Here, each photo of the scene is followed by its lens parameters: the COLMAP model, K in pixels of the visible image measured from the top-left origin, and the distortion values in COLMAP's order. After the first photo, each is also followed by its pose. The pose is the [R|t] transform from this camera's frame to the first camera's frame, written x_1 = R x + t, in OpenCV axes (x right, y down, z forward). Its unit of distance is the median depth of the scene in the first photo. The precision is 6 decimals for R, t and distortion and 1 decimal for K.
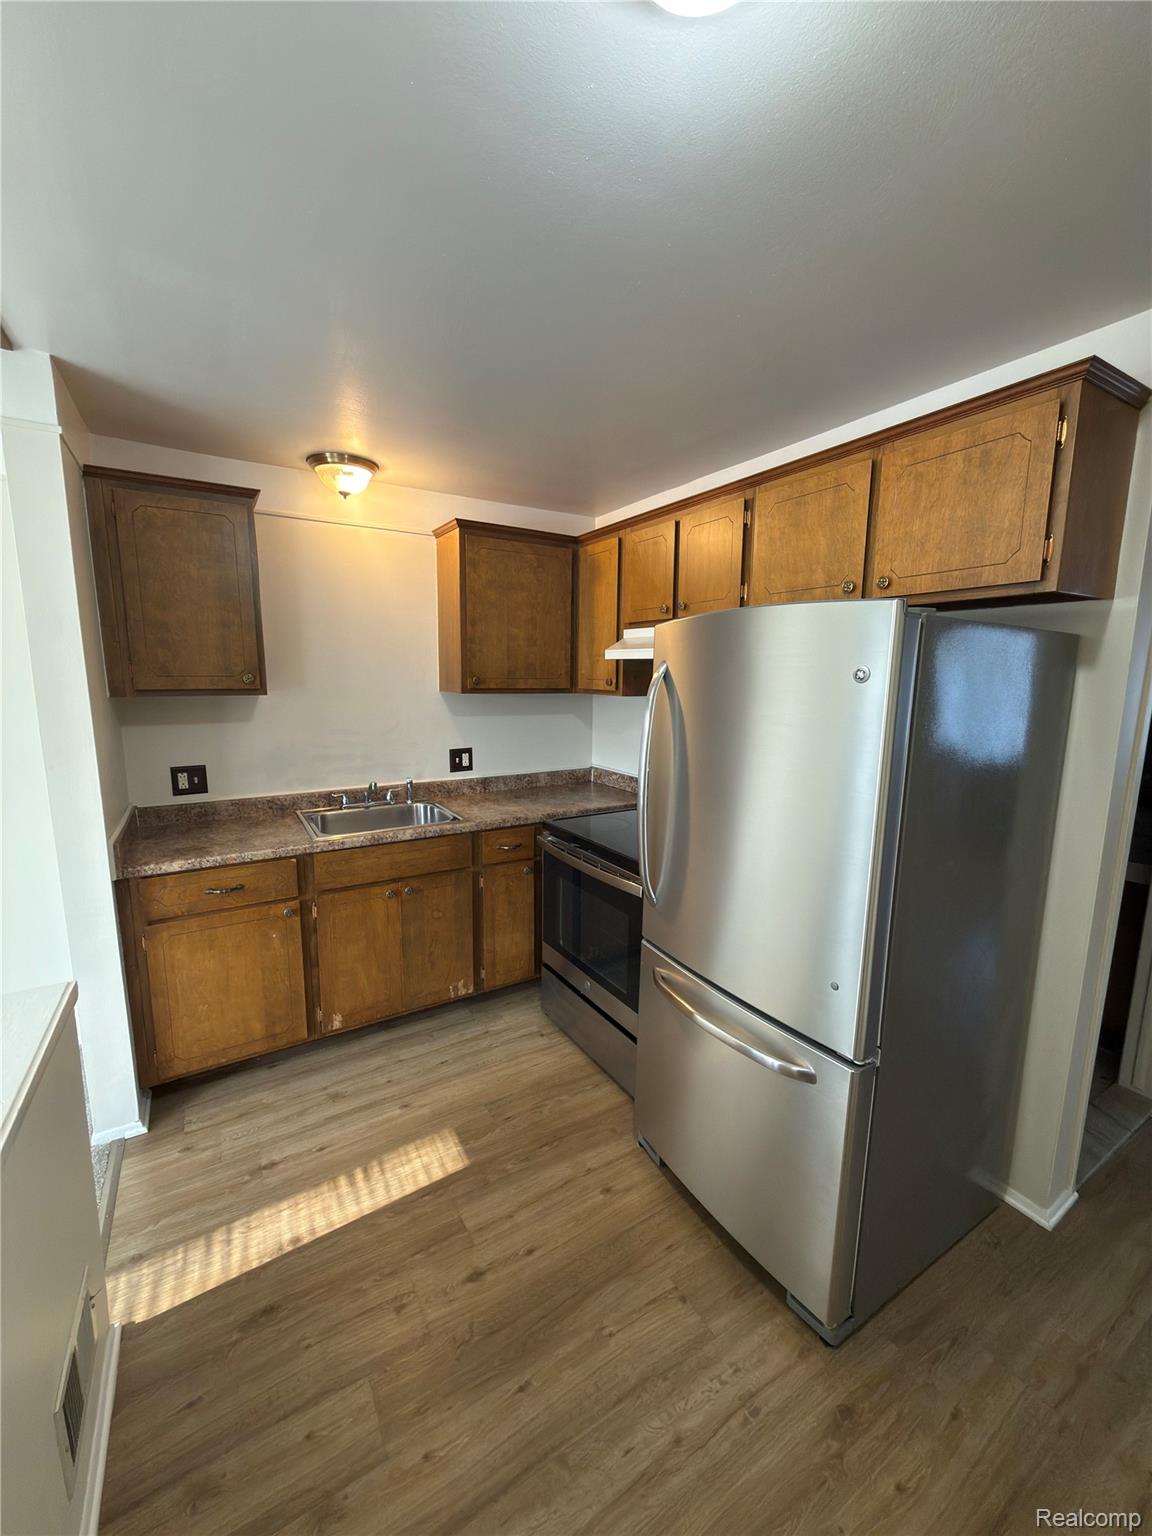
lens RADIAL K [[612.2, 0, 574.9], [0, 612.2, 768.9], [0, 0, 1]] dist [-0.001510, -0.000270]
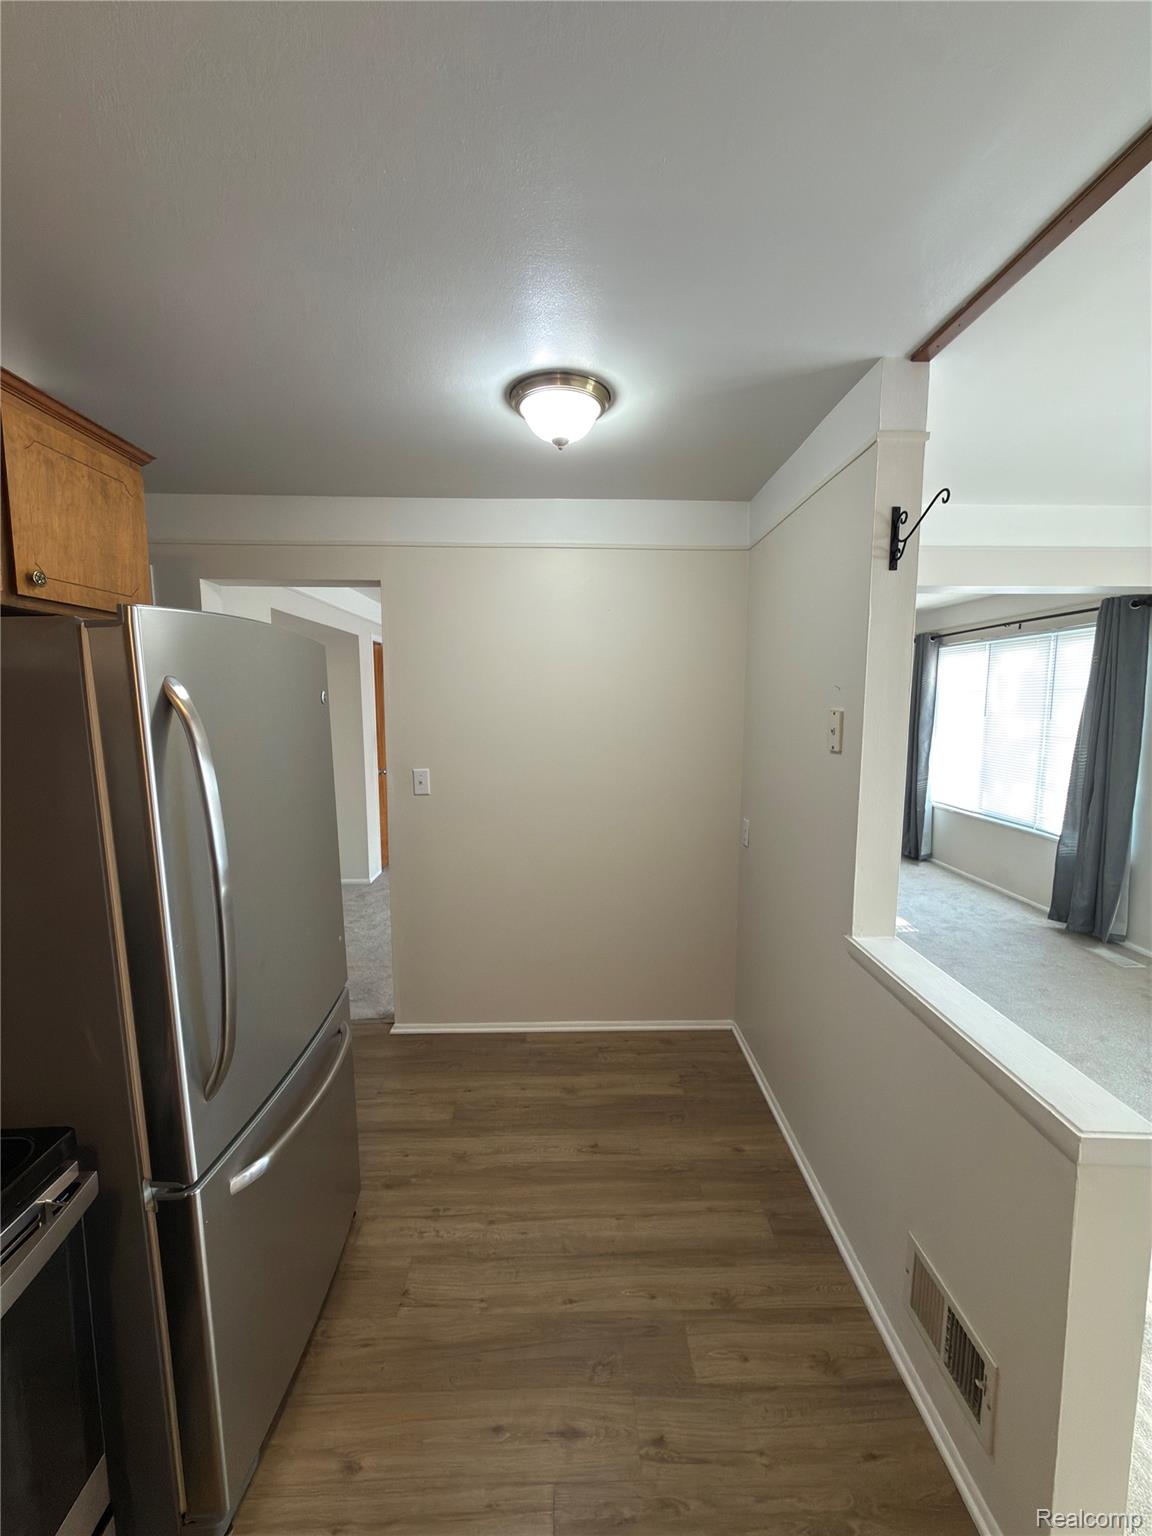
lens RADIAL K [[612.2, 0, 581.3], [0, 612.2, 764.7], [0, 0, 1]] dist [-0.001510, -0.000270]
pose [[-0.873737, -0.066663, 0.481809, -0.485168], [0.063784, 0.966306, 0.249368, -0.227783], [-0.482198, 0.248613, -0.840045, 1.381911]]
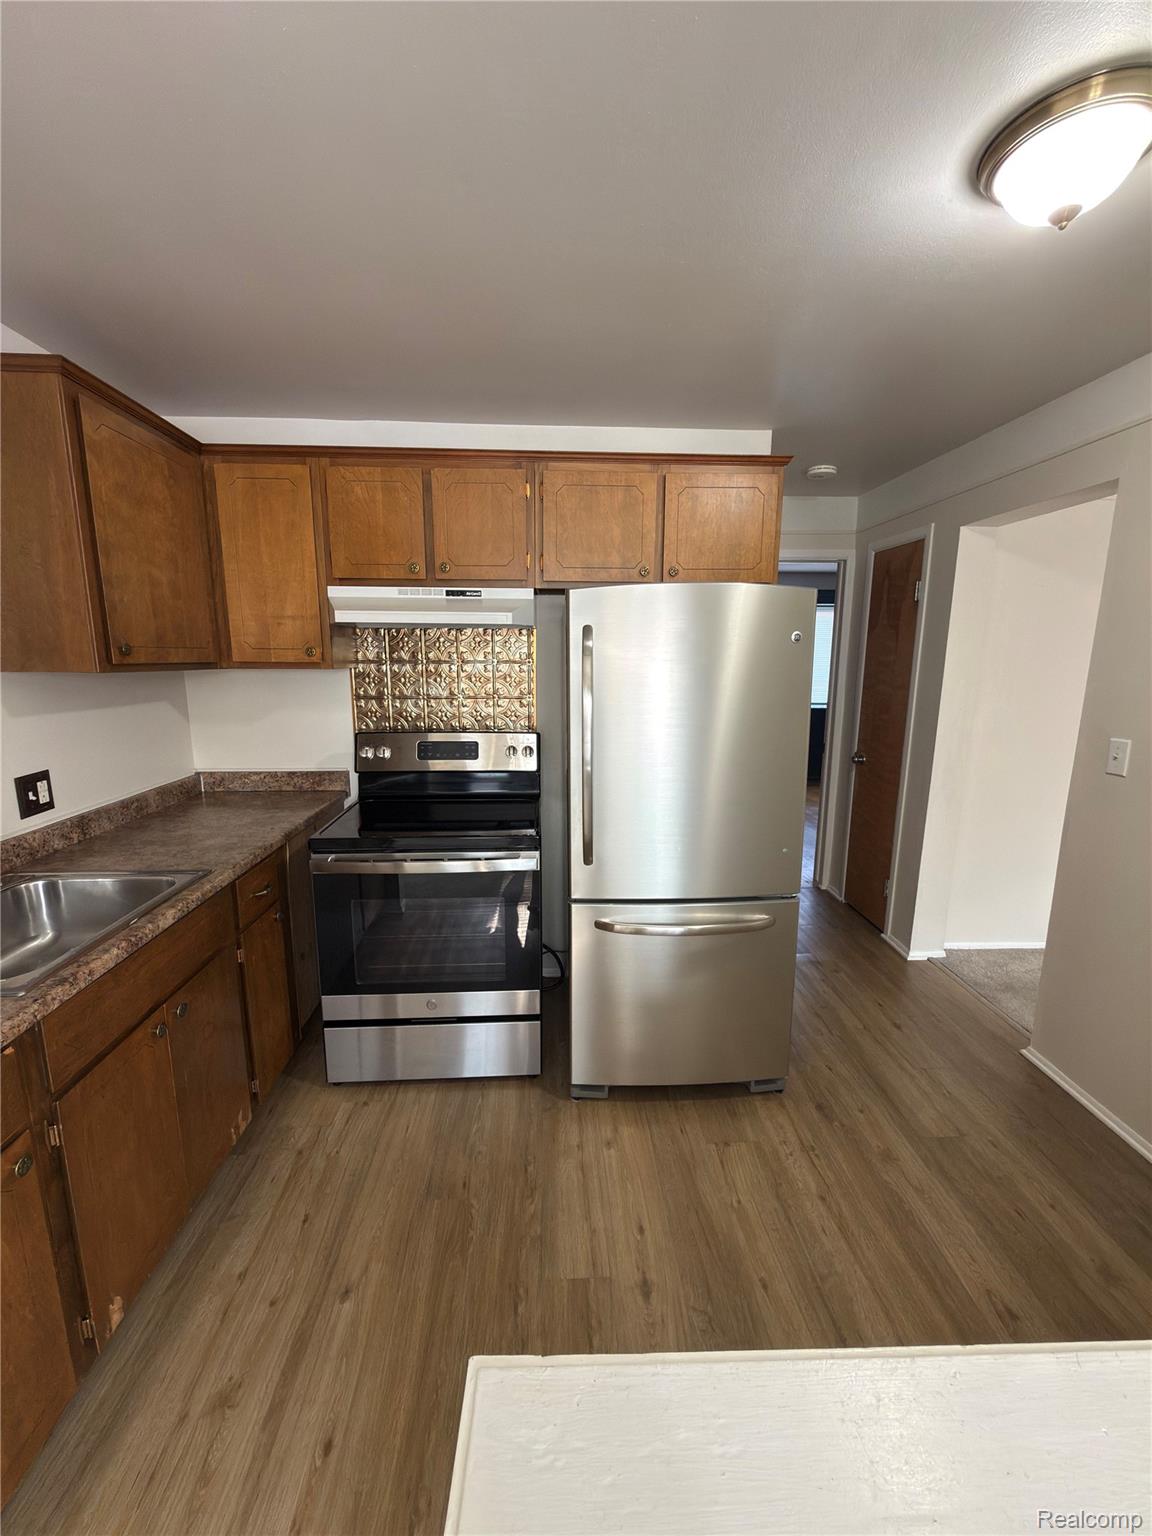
lens RADIAL K [[612.2, 0, 578.4], [0, 612.2, 769.0], [0, 0, 1]] dist [-0.001510, -0.000270]
pose [[0.473656, -0.170635, 0.864022, -0.832760], [0.139385, 0.983211, 0.117763, -0.065113], [-0.869610, 0.064652, 0.489488, 0.553495]]
